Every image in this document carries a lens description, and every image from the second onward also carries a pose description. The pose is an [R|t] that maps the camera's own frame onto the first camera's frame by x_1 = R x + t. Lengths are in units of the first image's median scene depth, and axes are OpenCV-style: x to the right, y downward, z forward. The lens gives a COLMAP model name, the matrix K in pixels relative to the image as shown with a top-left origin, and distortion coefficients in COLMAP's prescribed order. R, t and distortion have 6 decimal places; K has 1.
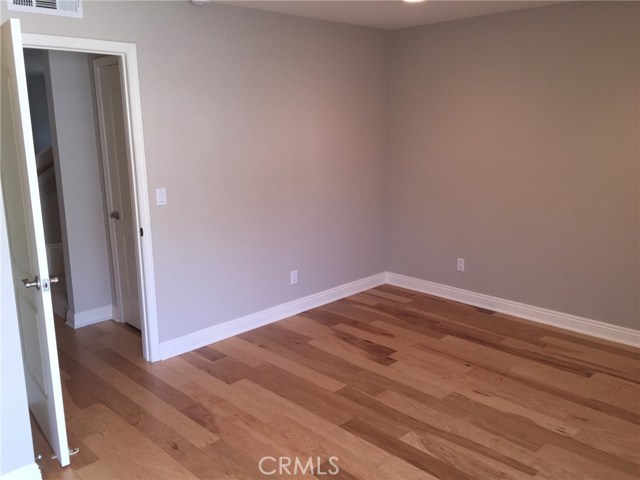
lens RADIAL K [[550.5, 0, 319.5], [0, 550.5, 238.9], [0, 0, 1]] dist [0.037591, -0.027984]
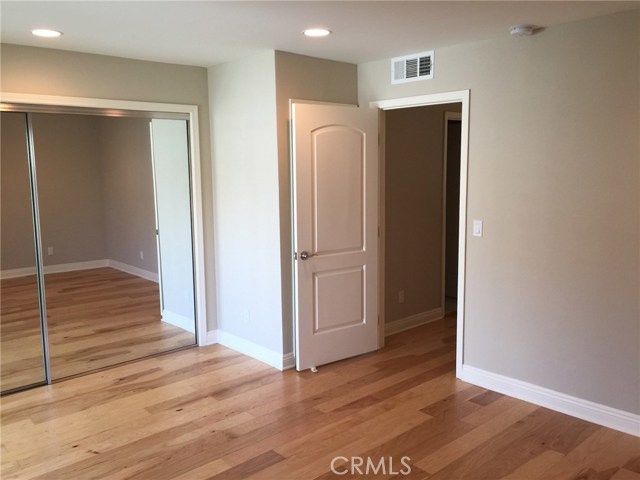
lens RADIAL K [[550.5, 0, 319.5], [0, 550.5, 240.4], [0, 0, 1]] dist [0.037591, -0.027984]
pose [[-0.040687, 0.153148, -0.987365, 0.768754], [-0.198056, 0.967339, 0.158203, -0.161202], [0.979346, 0.201990, -0.009026, 0.719484]]
